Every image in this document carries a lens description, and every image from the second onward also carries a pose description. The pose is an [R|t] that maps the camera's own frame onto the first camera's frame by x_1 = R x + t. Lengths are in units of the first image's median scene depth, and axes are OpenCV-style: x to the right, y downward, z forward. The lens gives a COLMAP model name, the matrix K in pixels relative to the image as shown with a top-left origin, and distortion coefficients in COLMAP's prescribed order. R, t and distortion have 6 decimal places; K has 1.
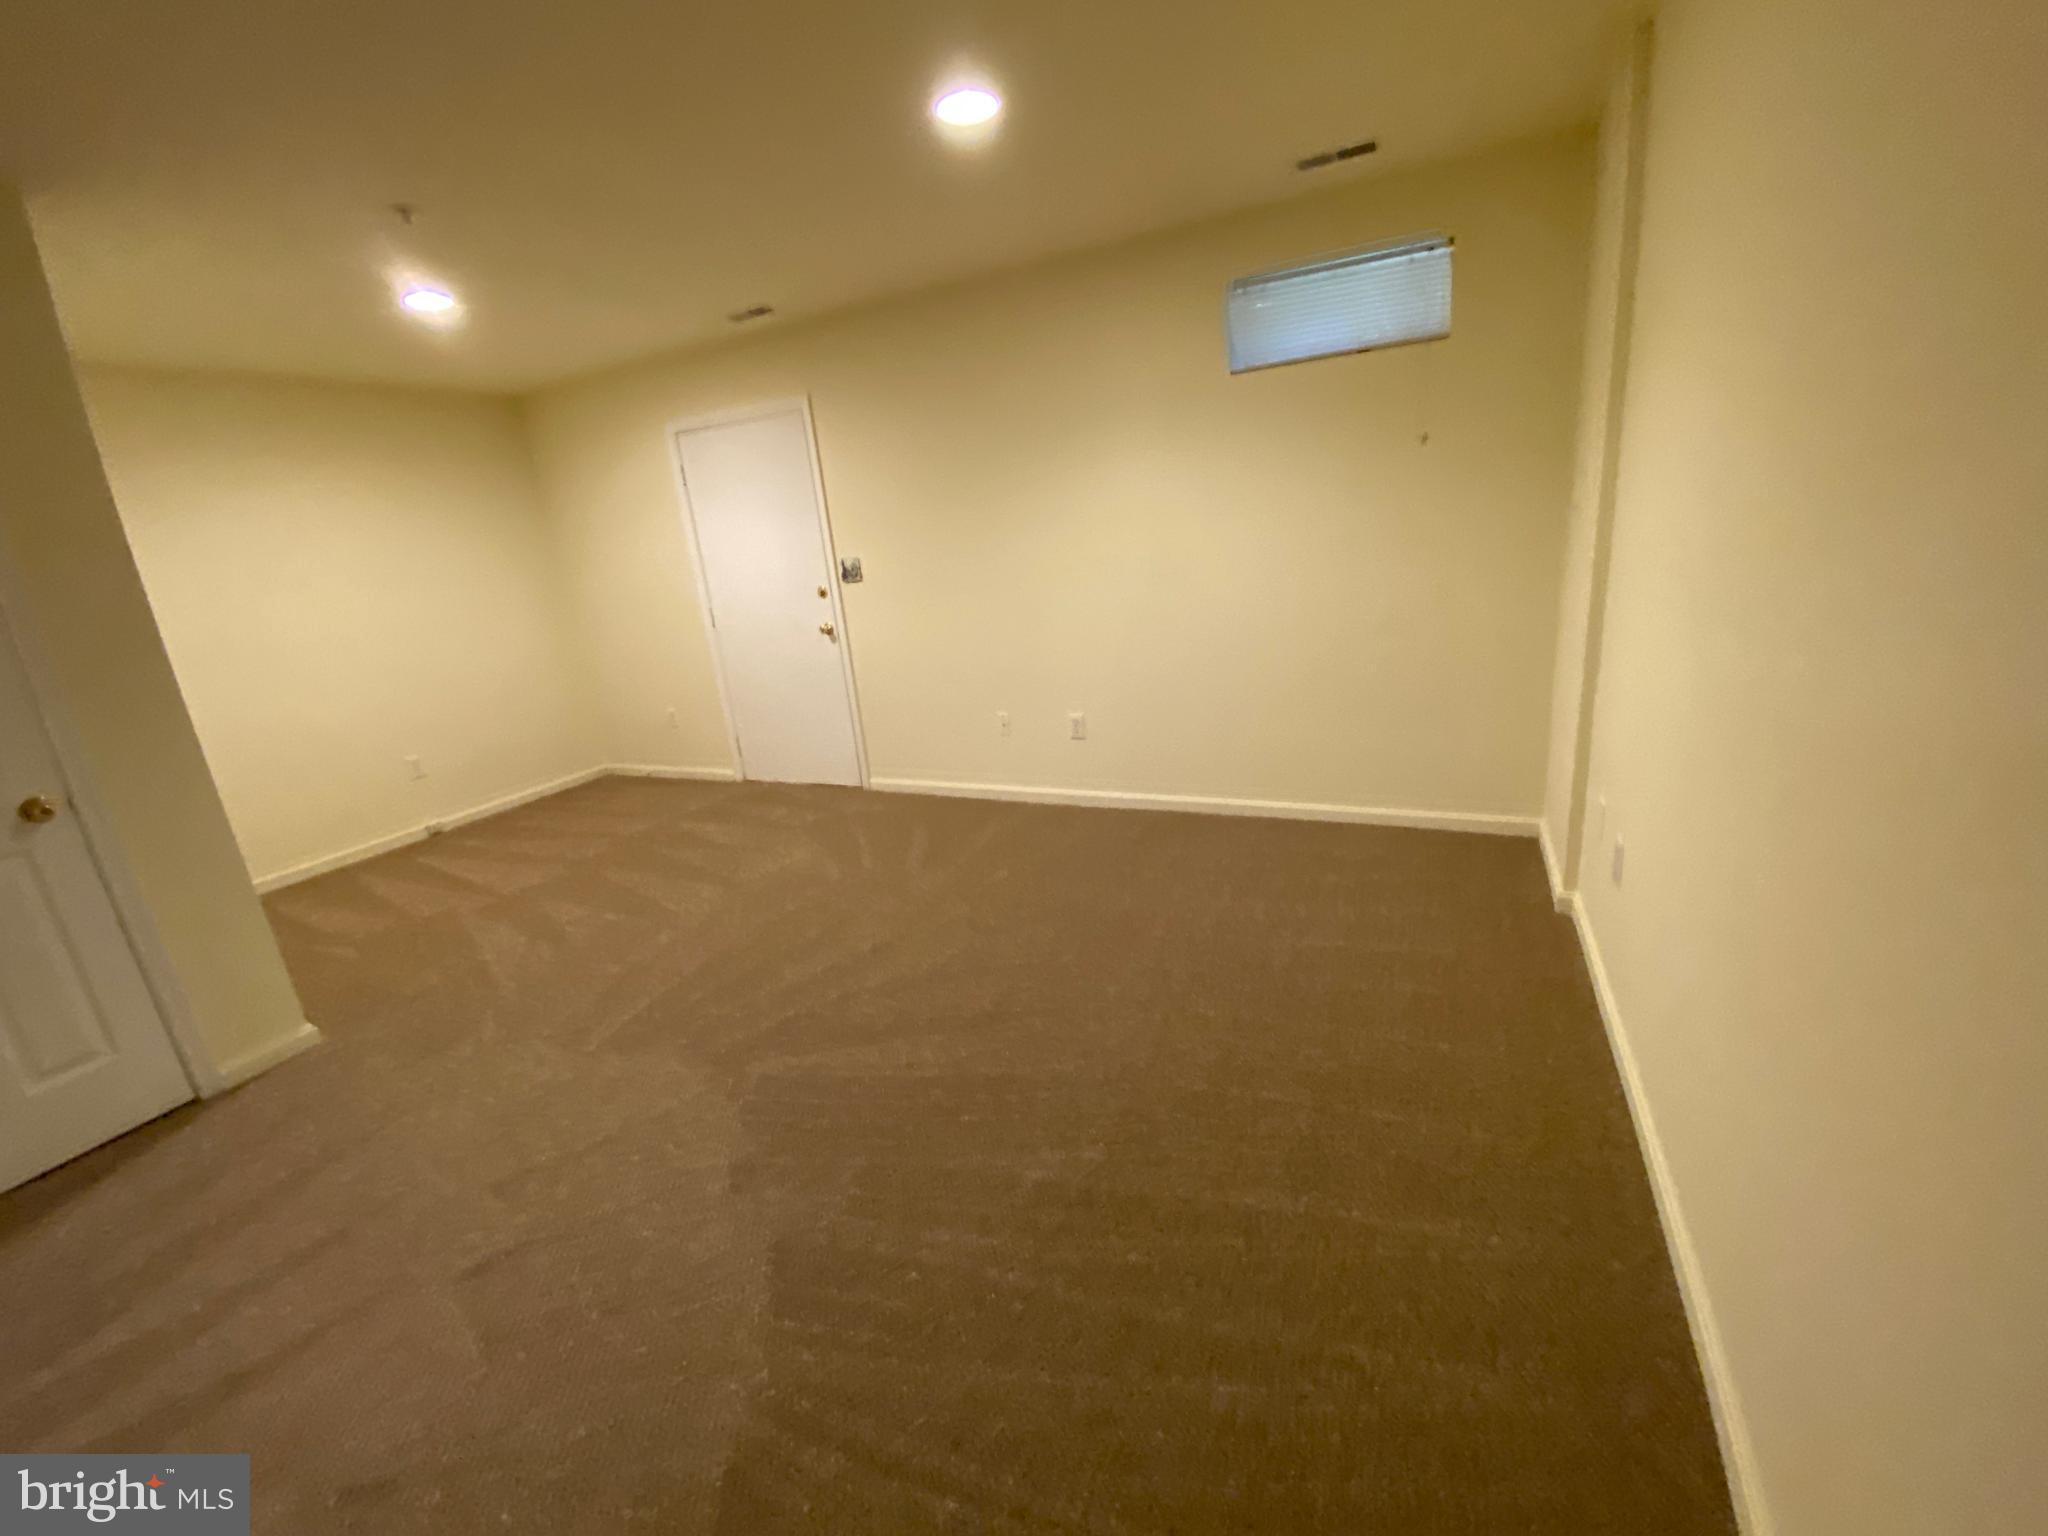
lens RADIAL K [[829.2, 0, 1028.8], [0, 829.2, 775.3], [0, 0, 1]] dist [0.002498, 0.000009]
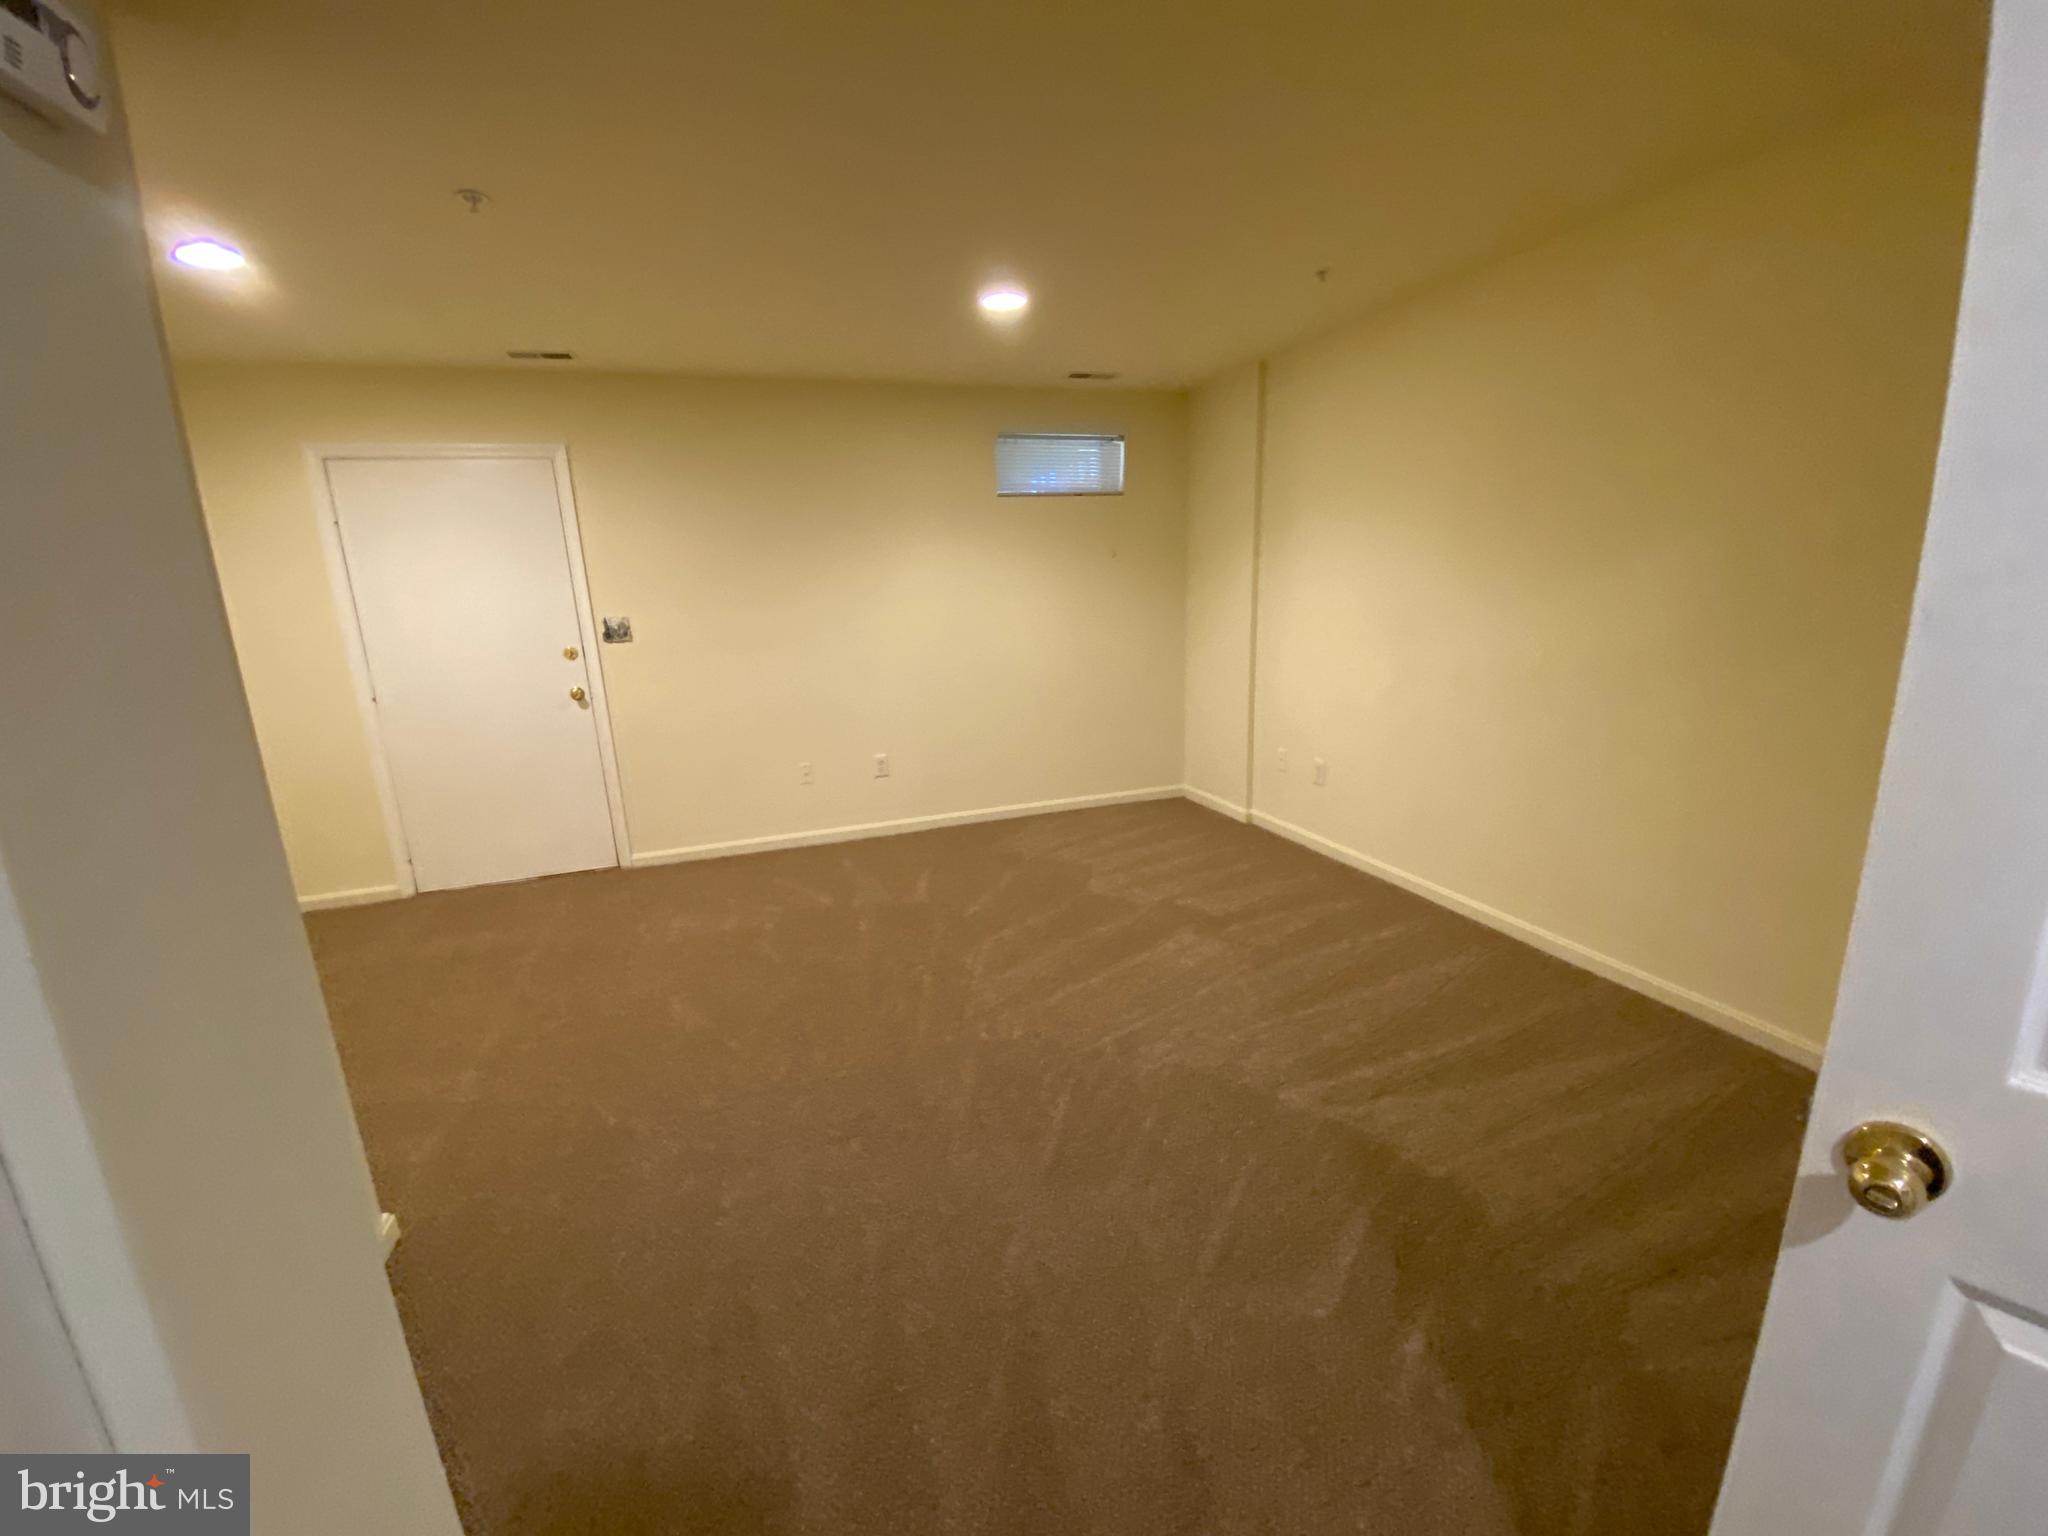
lens RADIAL K [[828.2, 0, 1024.0], [0, 828.2, 768.0], [0, 0, 1]] dist [-0.031950, -0.000025]
pose [[0.694556, -0.088691, 0.713951, -0.569262], [0.177795, 0.982751, -0.050882, 0.035523], [-0.697123, 0.162277, 0.698345, 0.055744]]
